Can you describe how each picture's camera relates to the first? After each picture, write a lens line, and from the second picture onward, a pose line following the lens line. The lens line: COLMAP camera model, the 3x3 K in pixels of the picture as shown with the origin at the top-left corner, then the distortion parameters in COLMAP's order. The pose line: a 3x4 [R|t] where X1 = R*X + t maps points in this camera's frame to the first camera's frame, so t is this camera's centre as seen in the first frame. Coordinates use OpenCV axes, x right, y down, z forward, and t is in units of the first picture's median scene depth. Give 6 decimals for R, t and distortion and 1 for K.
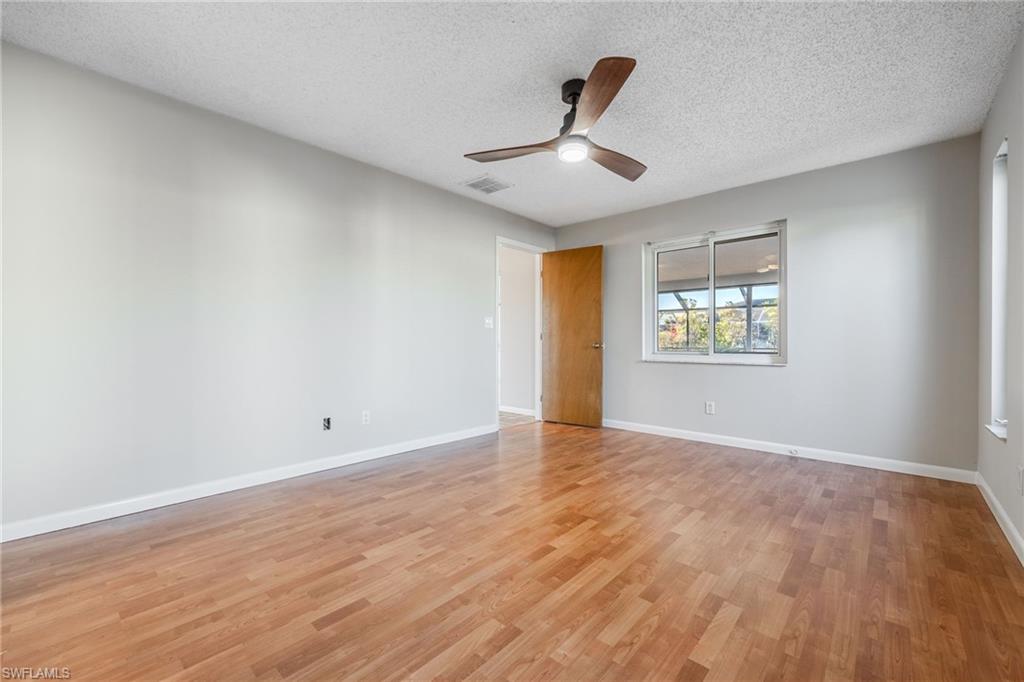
lens RADIAL K [[425.3, 0, 512.0], [0, 425.3, 341.0], [0, 0, 1]] dist [-0.000941, -0.000166]
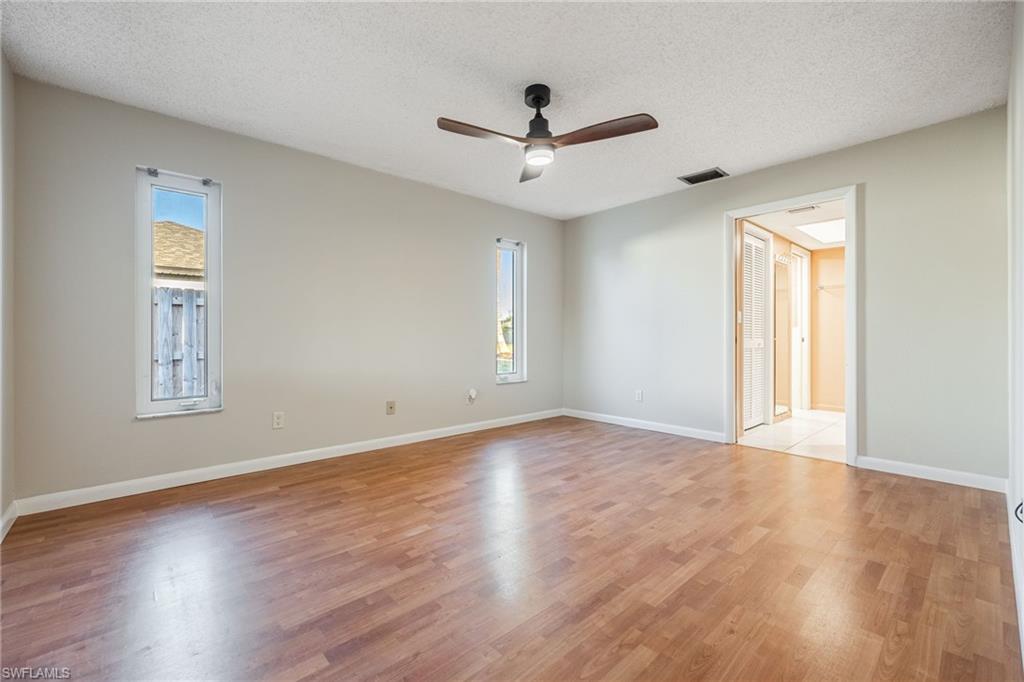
lens RADIAL K [[425.3, 0, 512.0], [0, 425.3, 341.0], [0, 0, 1]] dist [-0.000941, -0.000166]
pose [[-0.995711, -0.000600, 0.092515, 0.121150], [-0.000245, 0.999993, 0.003846, 0.009097], [-0.092516, 0.003806, -0.995704, 2.170486]]
